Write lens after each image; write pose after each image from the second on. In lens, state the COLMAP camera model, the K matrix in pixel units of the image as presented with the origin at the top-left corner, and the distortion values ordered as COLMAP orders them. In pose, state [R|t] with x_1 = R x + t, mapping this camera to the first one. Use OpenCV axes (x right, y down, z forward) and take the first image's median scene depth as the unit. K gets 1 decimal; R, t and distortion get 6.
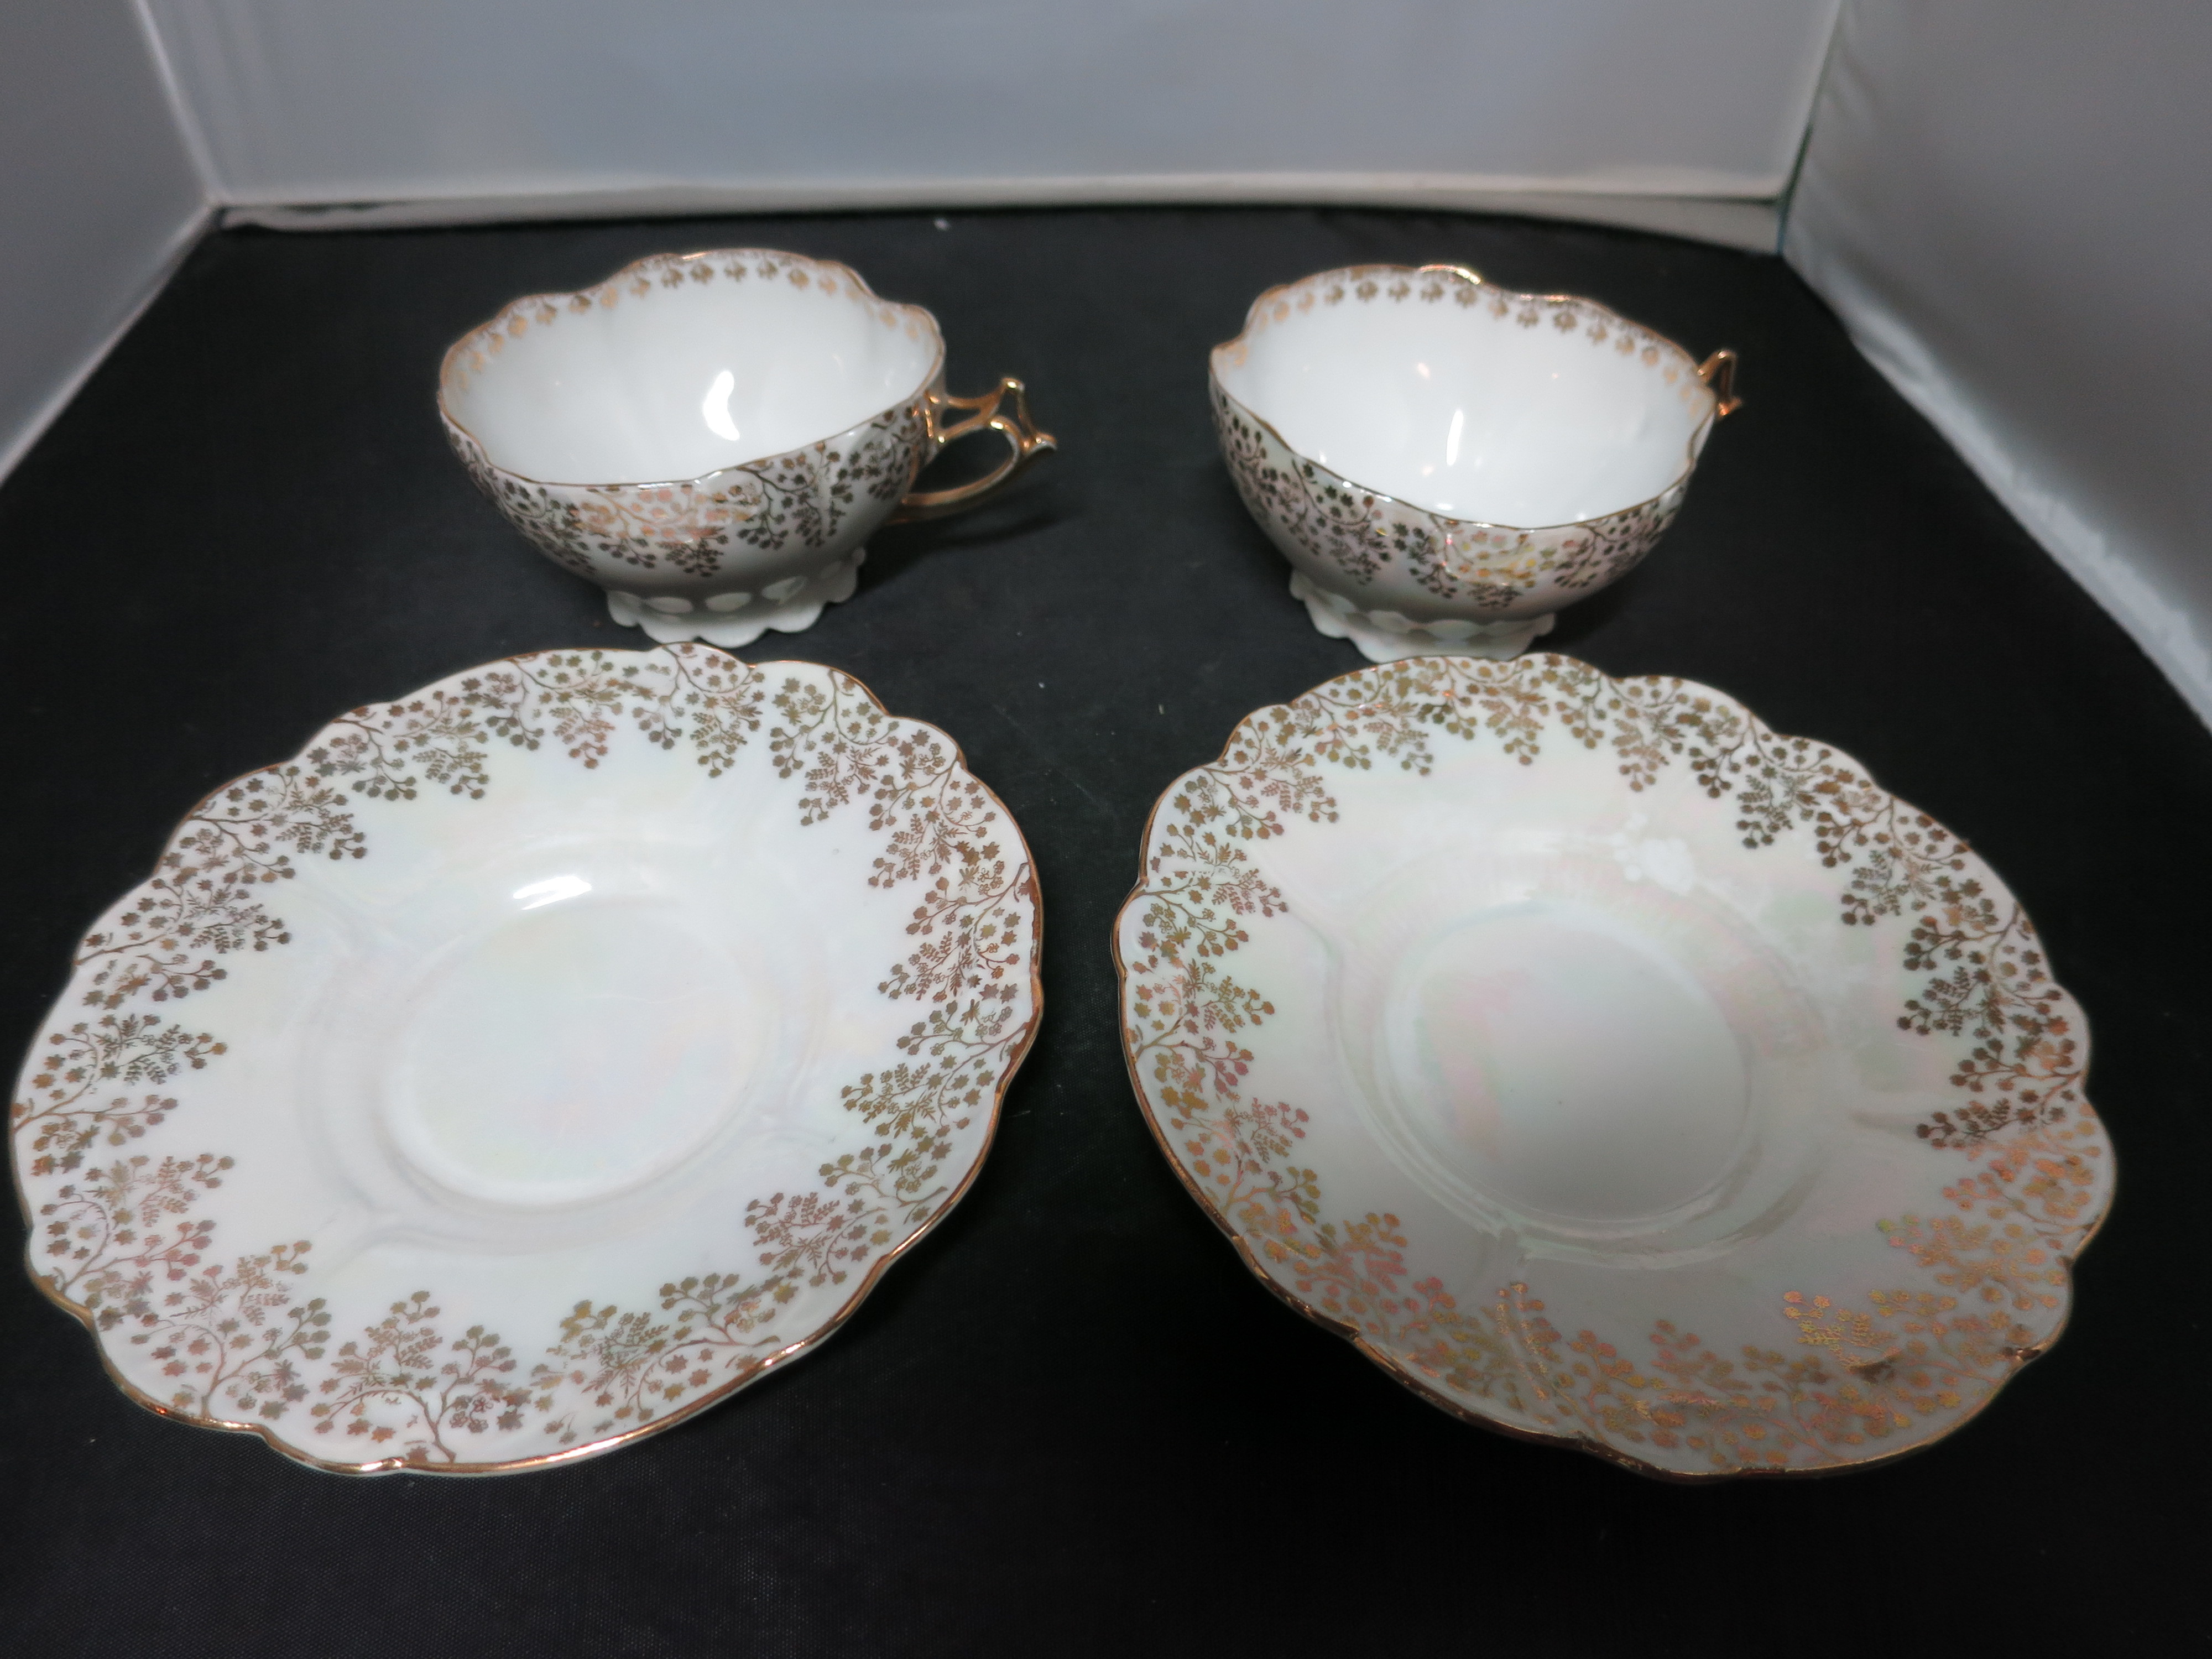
lens RADIAL K [[1574.1, 0, 1106.0], [0, 1574.1, 829.5], [0, 0, 1]] dist [-0.040809, 0.006536]
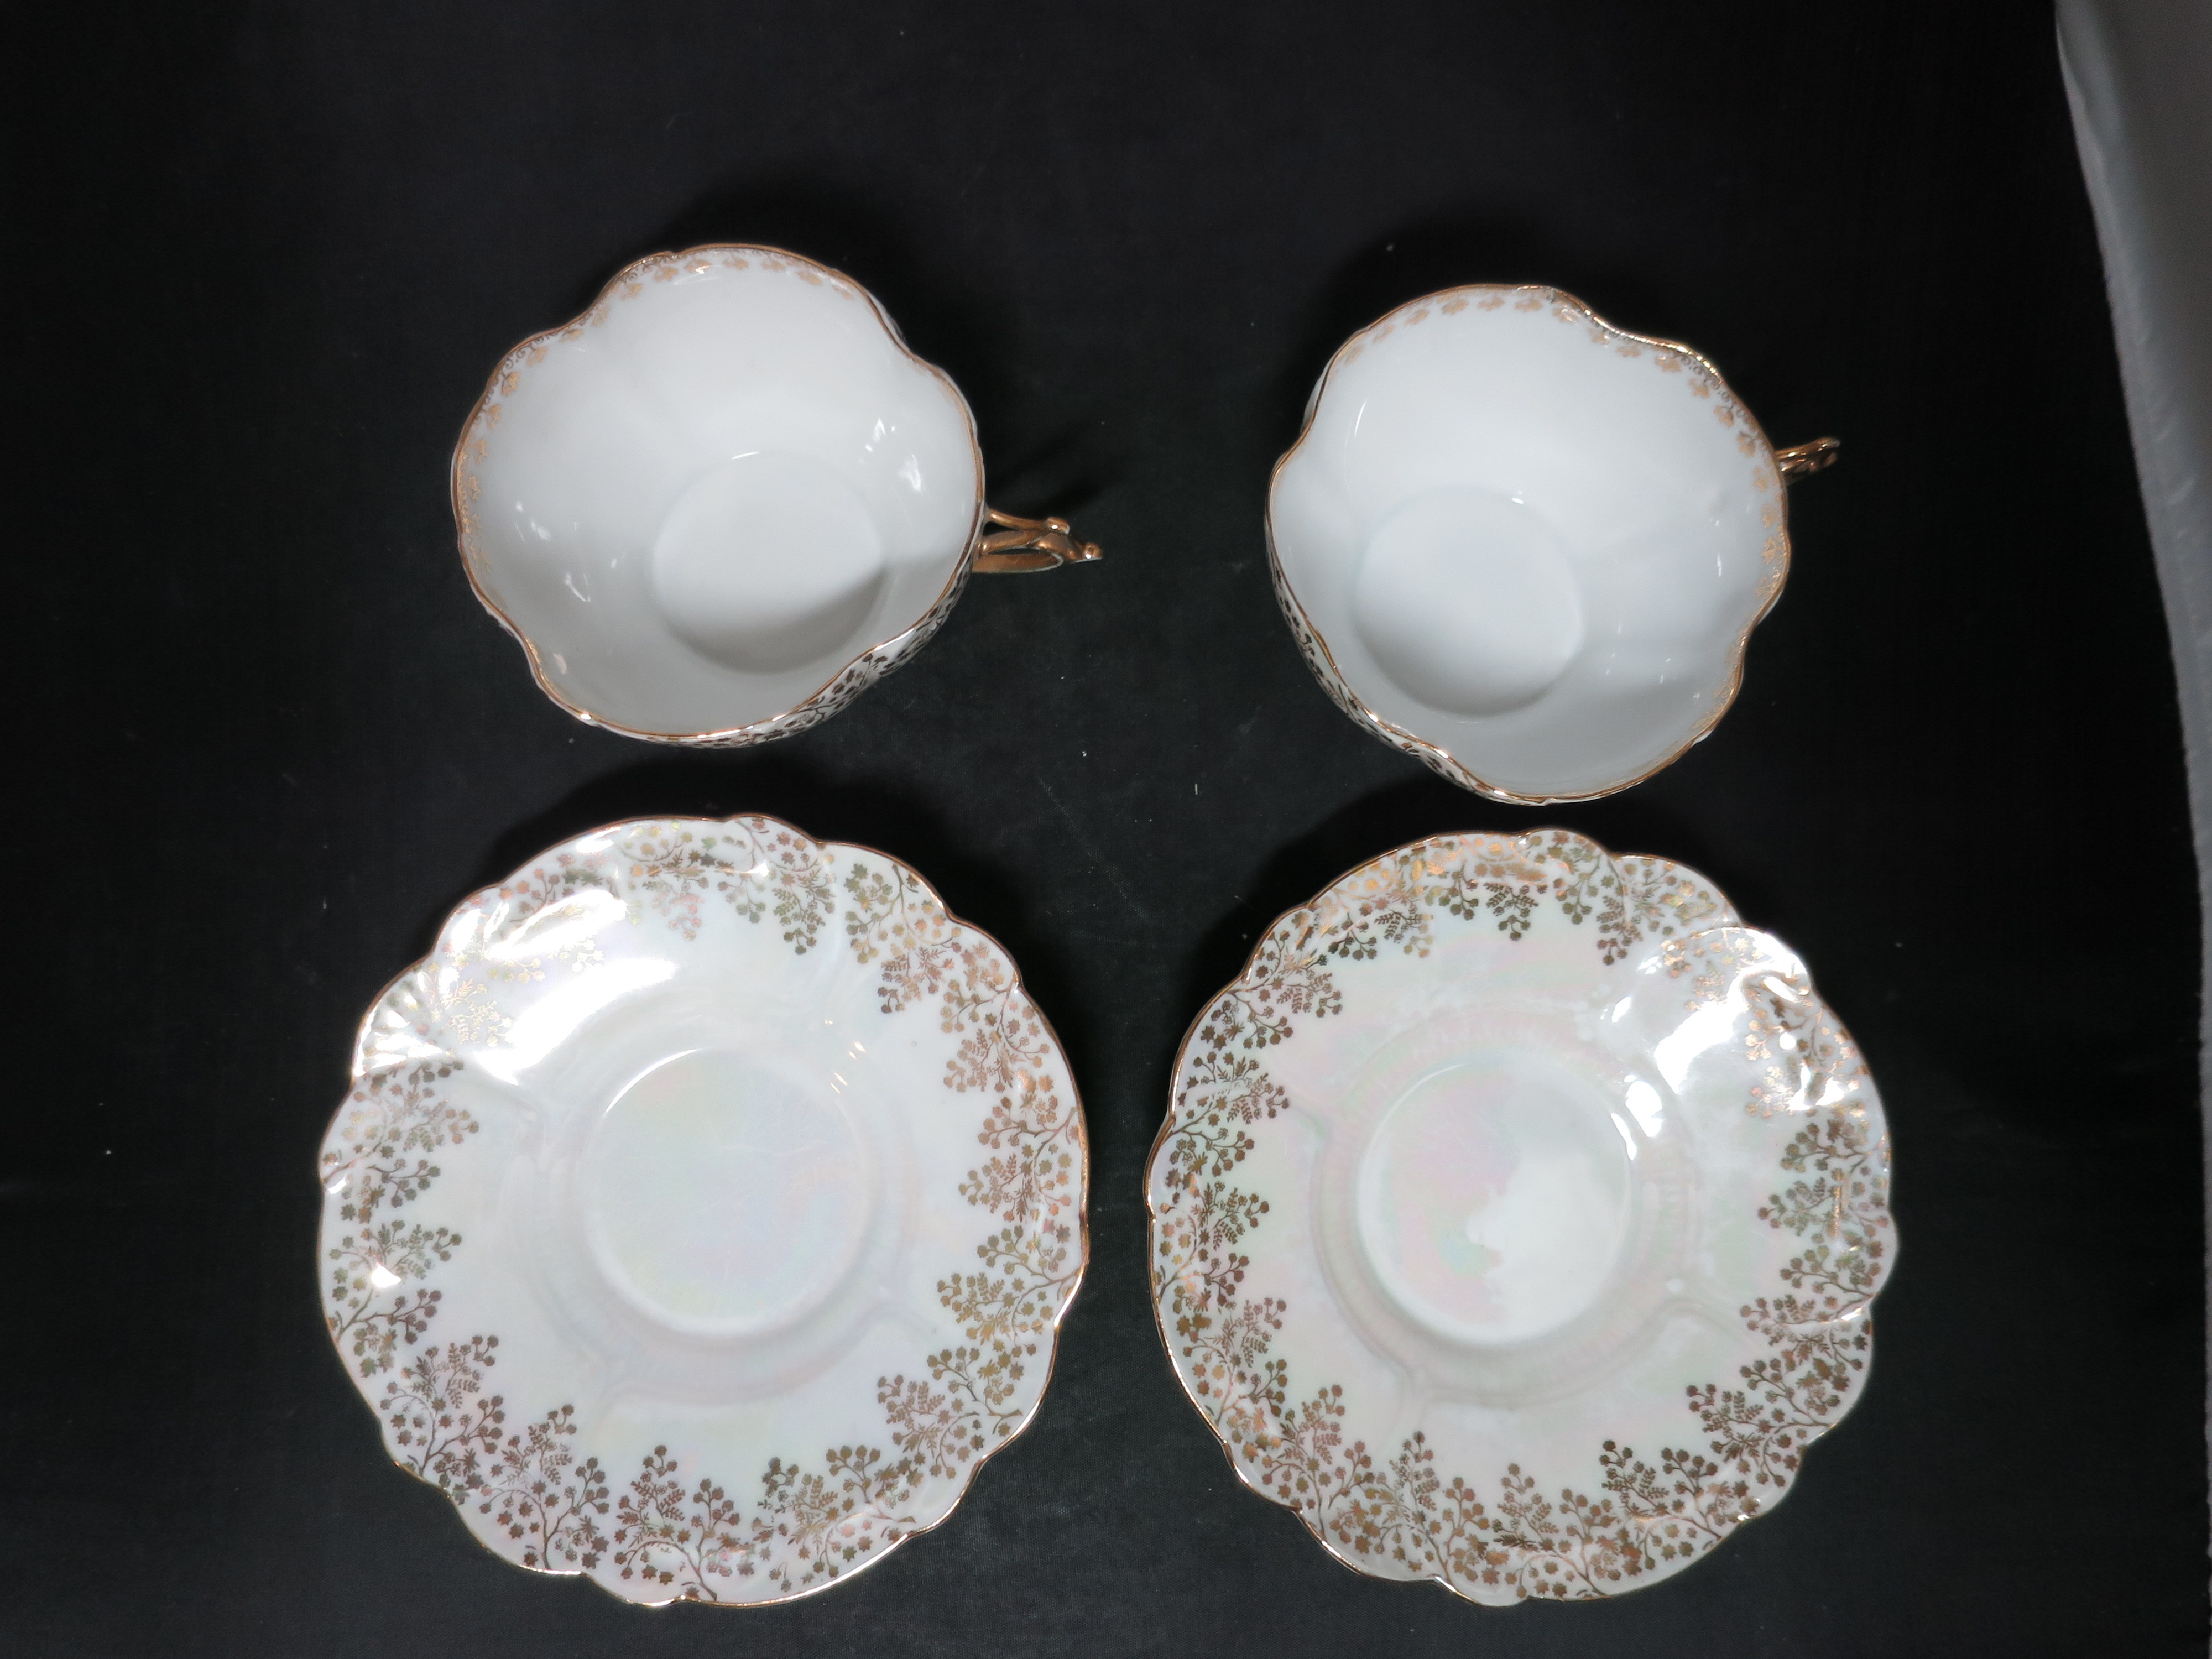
lens RADIAL K [[1574.1, 0, 1106.0], [0, 1574.1, 829.5], [0, 0, 1]] dist [-0.040809, 0.006536]
pose [[0.999701, 0.024376, 0.002143, -0.037239], [-0.020774, 0.799184, 0.600727, -0.929970], [0.012931, -0.600592, 0.799451, 0.168477]]
